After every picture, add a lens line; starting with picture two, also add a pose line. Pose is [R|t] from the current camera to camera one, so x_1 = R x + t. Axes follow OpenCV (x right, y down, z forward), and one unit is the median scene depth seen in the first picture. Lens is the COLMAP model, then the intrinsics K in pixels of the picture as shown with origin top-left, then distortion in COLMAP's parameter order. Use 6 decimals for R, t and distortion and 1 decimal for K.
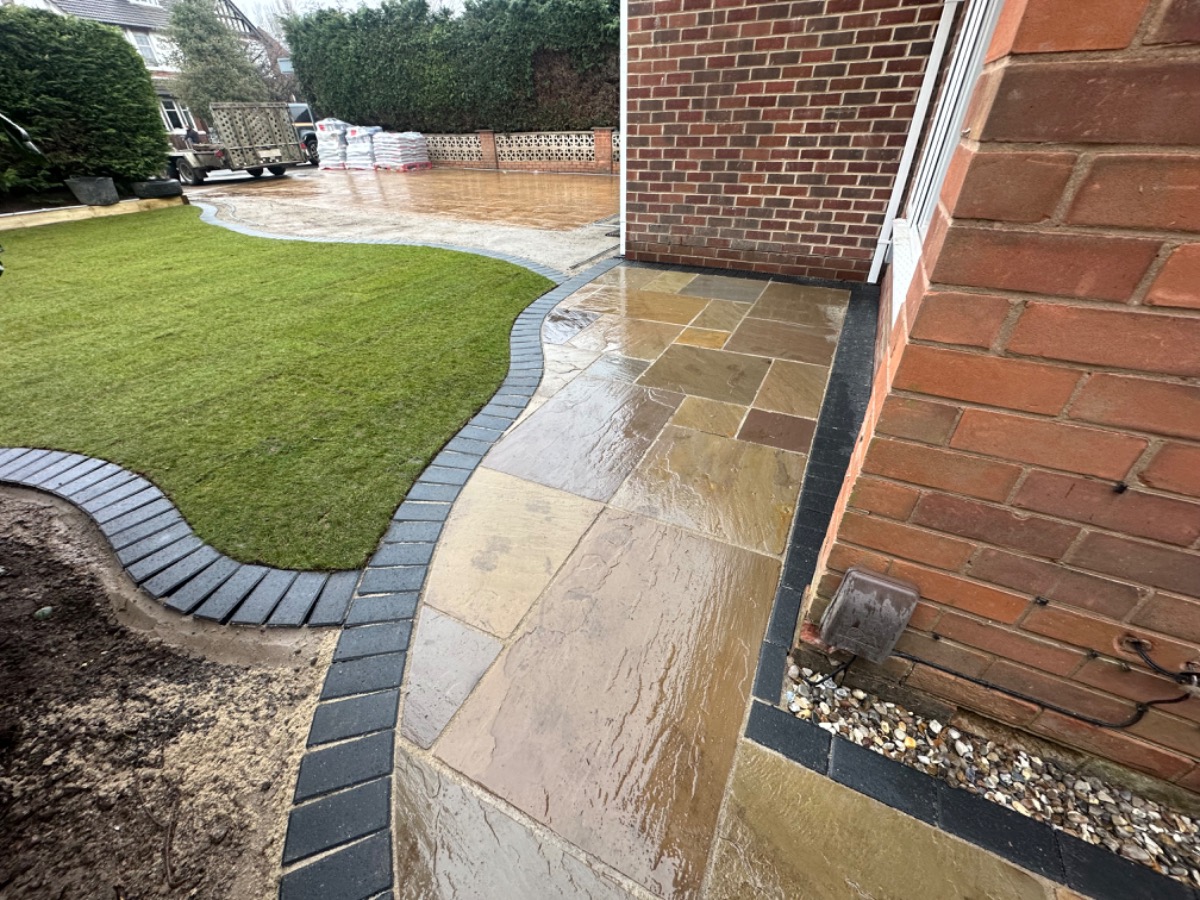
lens RADIAL K [[479.6, 0, 603.9], [0, 479.6, 451.0], [0, 0, 1]] dist [0.000046, 0.000161]
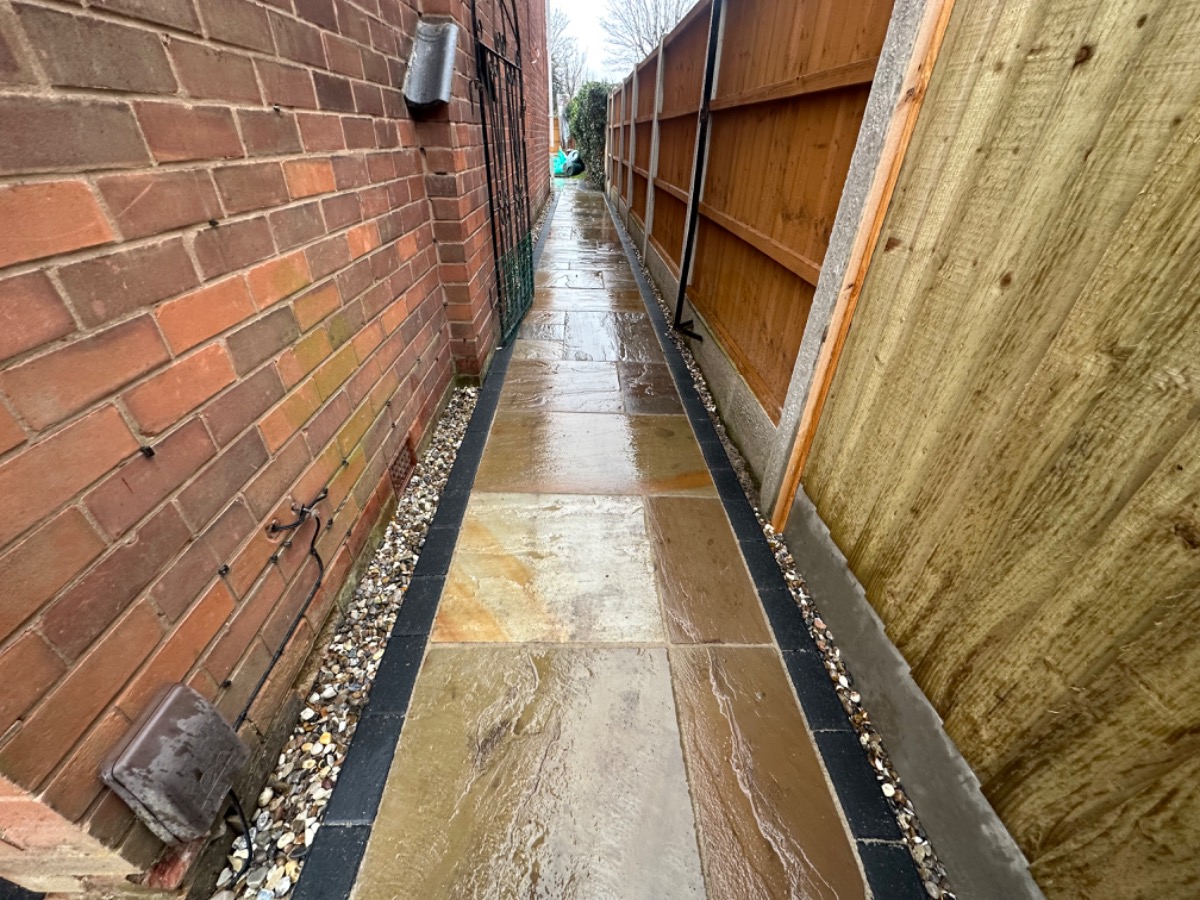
lens RADIAL K [[479.6, 0, 595.9], [0, 479.6, 451.4], [0, 0, 1]] dist [0.000046, 0.000161]
pose [[-0.471964, -0.483244, 0.737377, -0.045112], [0.489757, 0.551749, 0.675064, -0.092005], [-0.733068, 0.679742, -0.023733, 0.246085]]
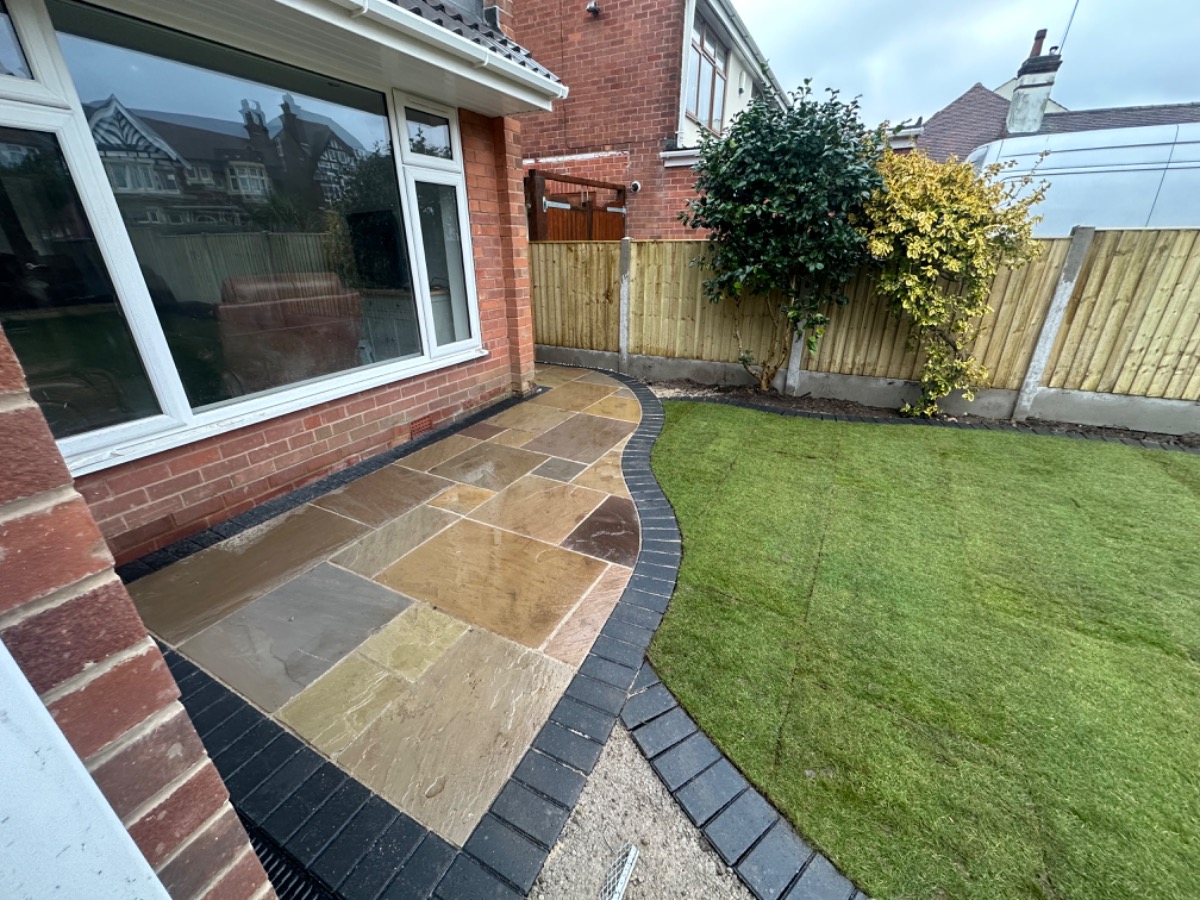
lens RADIAL K [[479.6, 0, 601.7], [0, 479.6, 446.0], [0, 0, 1]] dist [0.000046, 0.000161]
pose [[-0.999653, 0.014402, 0.022037, -0.265292], [0.026321, 0.531098, 0.846901, -3.153580], [0.000493, 0.847188, -0.531293, 4.110408]]
